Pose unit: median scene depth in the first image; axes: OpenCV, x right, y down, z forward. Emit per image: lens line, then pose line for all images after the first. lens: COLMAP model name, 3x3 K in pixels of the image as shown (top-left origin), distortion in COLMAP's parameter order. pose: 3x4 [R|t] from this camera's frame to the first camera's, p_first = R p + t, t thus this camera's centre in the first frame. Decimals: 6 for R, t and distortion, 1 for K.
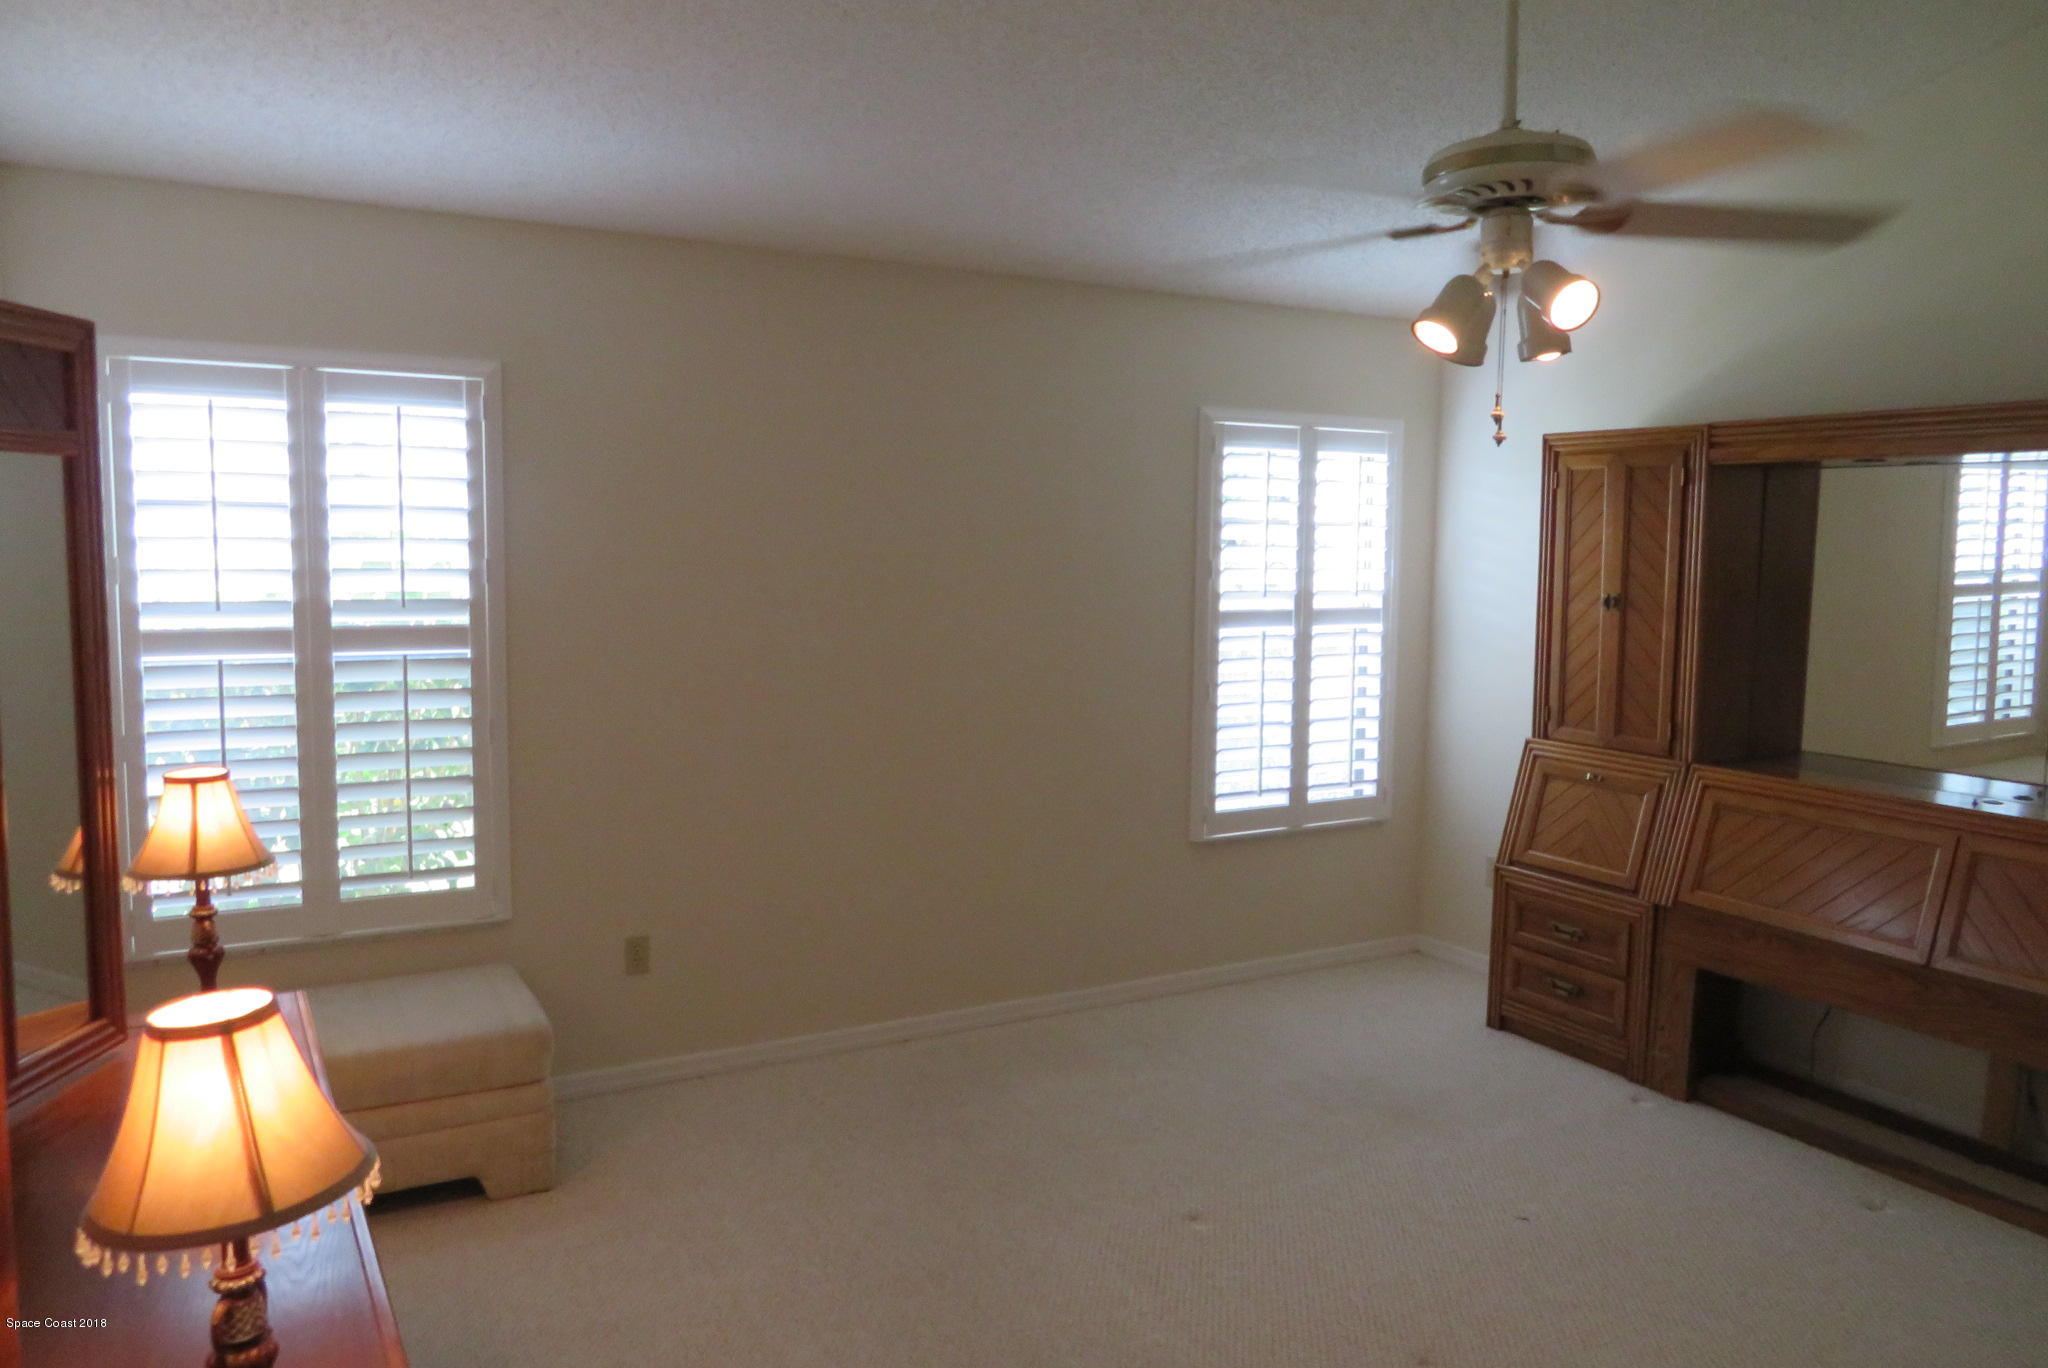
lens RADIAL K [[1469.8, 0, 1024.3], [0, 1469.8, 678.4], [0, 0, 1]] dist [-0.006354, -0.002034]
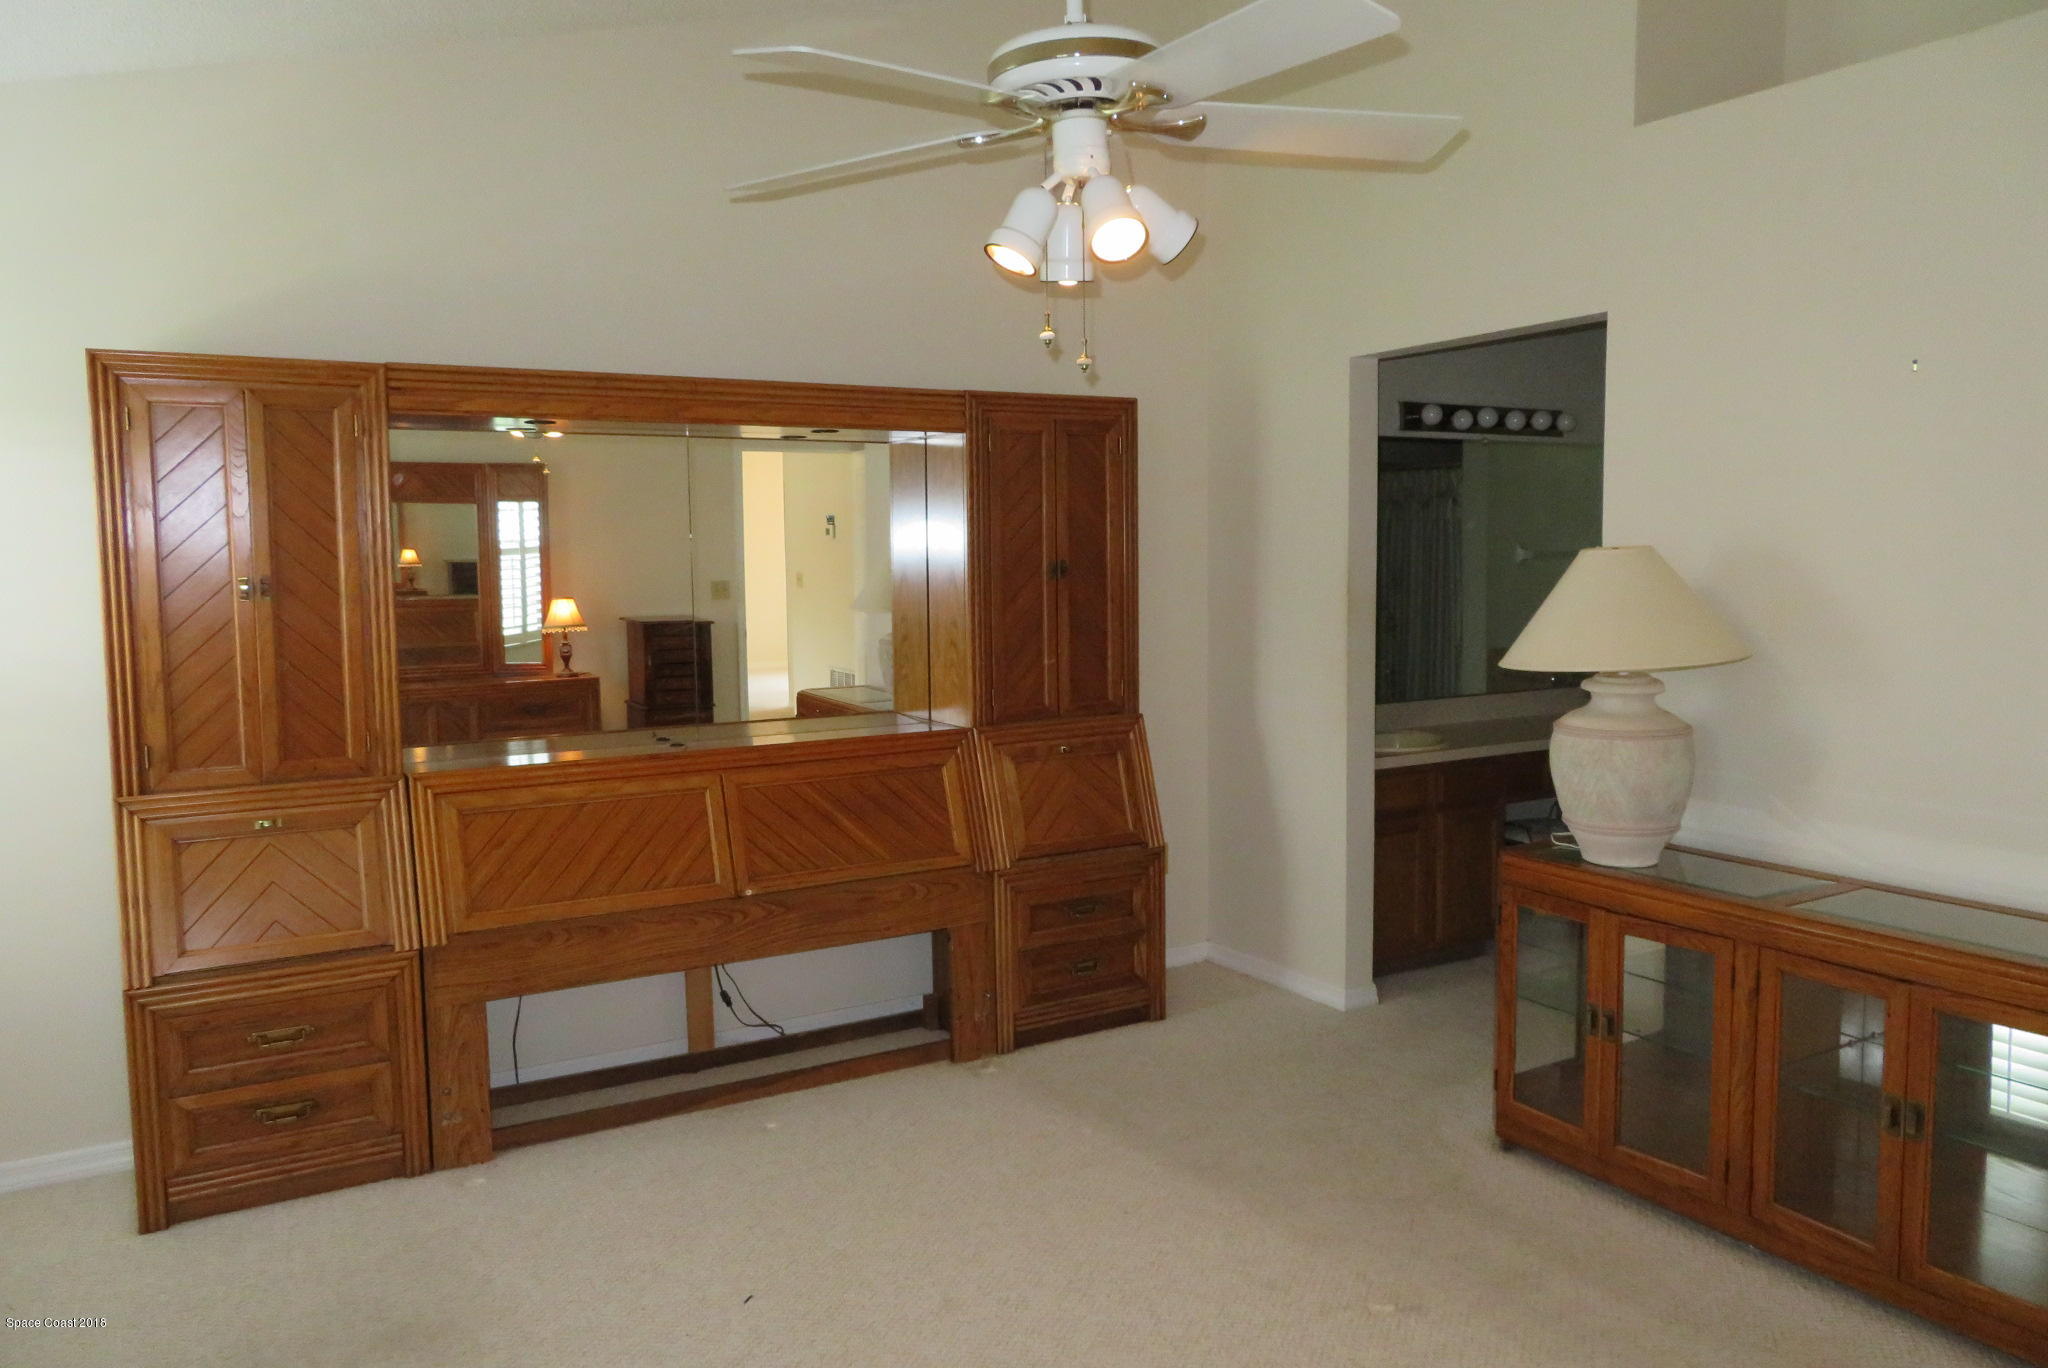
lens RADIAL K [[1469.8, 0, 1024.3], [0, 1469.8, 678.4], [0, 0, 1]] dist [-0.006354, -0.002034]
pose [[-0.031052, -0.099658, 0.994537, -0.362152], [0.108560, 0.988794, 0.102472, -0.040927], [-0.993605, 0.111149, -0.019885, 0.635237]]
